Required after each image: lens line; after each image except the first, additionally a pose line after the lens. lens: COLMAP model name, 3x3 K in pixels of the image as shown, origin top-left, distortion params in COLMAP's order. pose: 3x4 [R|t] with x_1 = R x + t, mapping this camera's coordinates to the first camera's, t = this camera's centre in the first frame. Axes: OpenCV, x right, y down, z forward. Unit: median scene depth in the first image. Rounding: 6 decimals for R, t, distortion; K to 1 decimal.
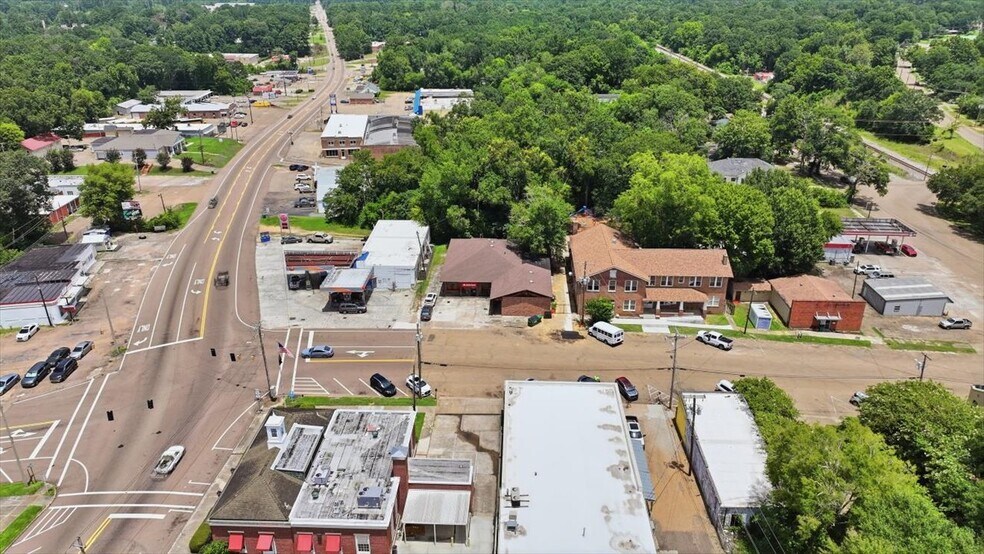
lens RADIAL K [[693.2, 0, 496.1], [0, 693.2, 272.4], [0, 0, 1]] dist [-0.000187, 0.010622]
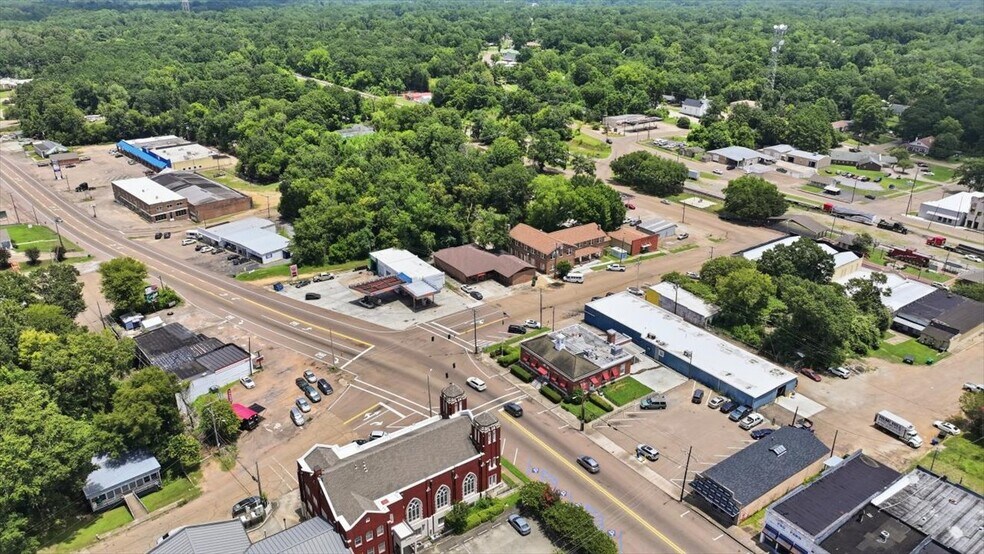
lens RADIAL K [[693.2, 0, 496.1], [0, 693.2, 272.4], [0, 0, 1]] dist [-0.000187, 0.010622]
pose [[0.797498, -0.233287, 0.556394, -0.888383], [0.232277, 0.969853, 0.073713, -0.096031], [-0.556816, 0.070452, 0.827642, -0.355193]]
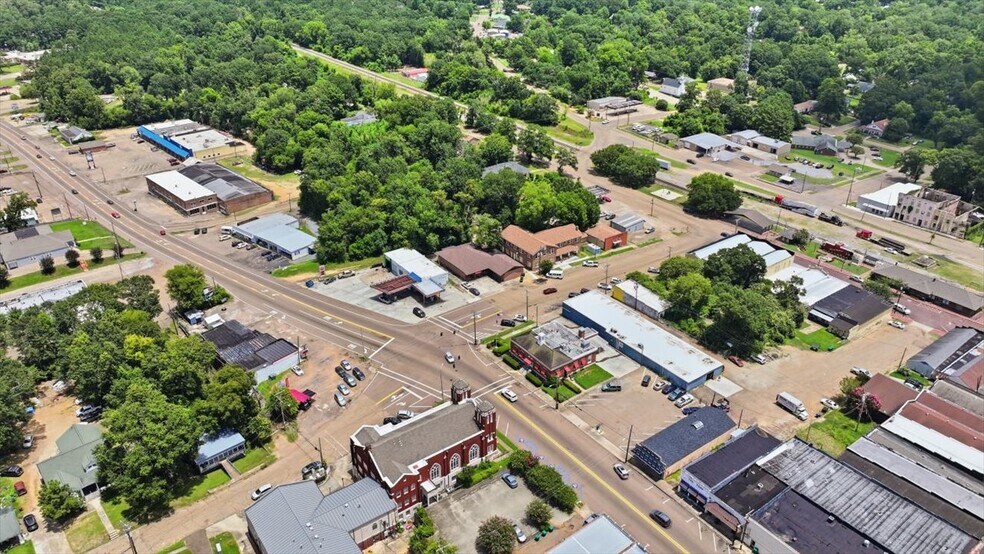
lens RADIAL K [[693.2, 0, 496.1], [0, 693.2, 272.4], [0, 0, 1]] dist [-0.000187, 0.010622]
pose [[0.789399, -0.282424, 0.545056, -1.037325], [0.236782, 0.959261, 0.154117, -0.265168], [-0.566377, 0.007400, 0.824113, -0.626994]]
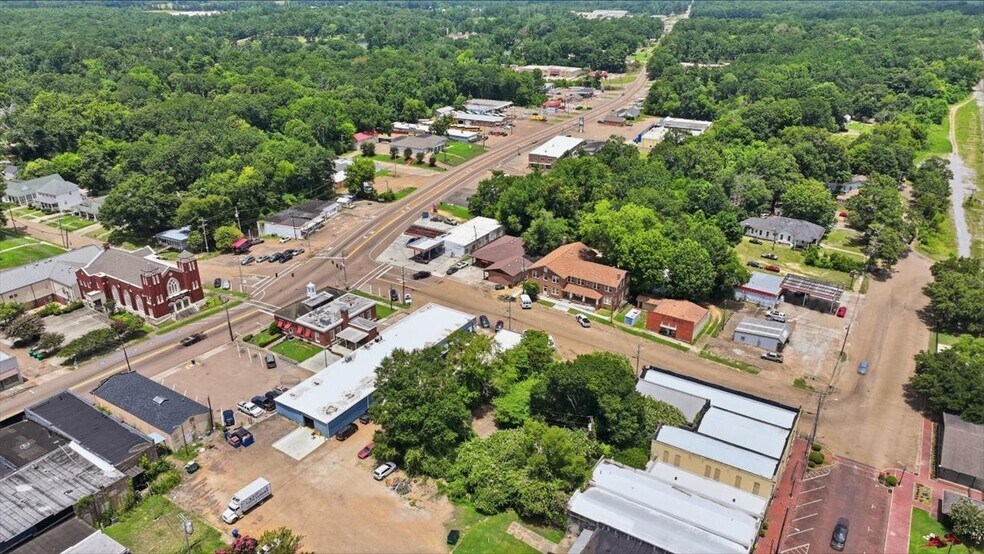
lens RADIAL K [[693.2, 0, 496.1], [0, 693.2, 272.4], [0, 0, 1]] dist [-0.000187, 0.010622]
pose [[0.861449, 0.204933, -0.464659, 0.753982], [-0.203009, 0.977642, 0.054811, -0.052615], [0.465502, 0.047113, 0.883792, -0.468236]]
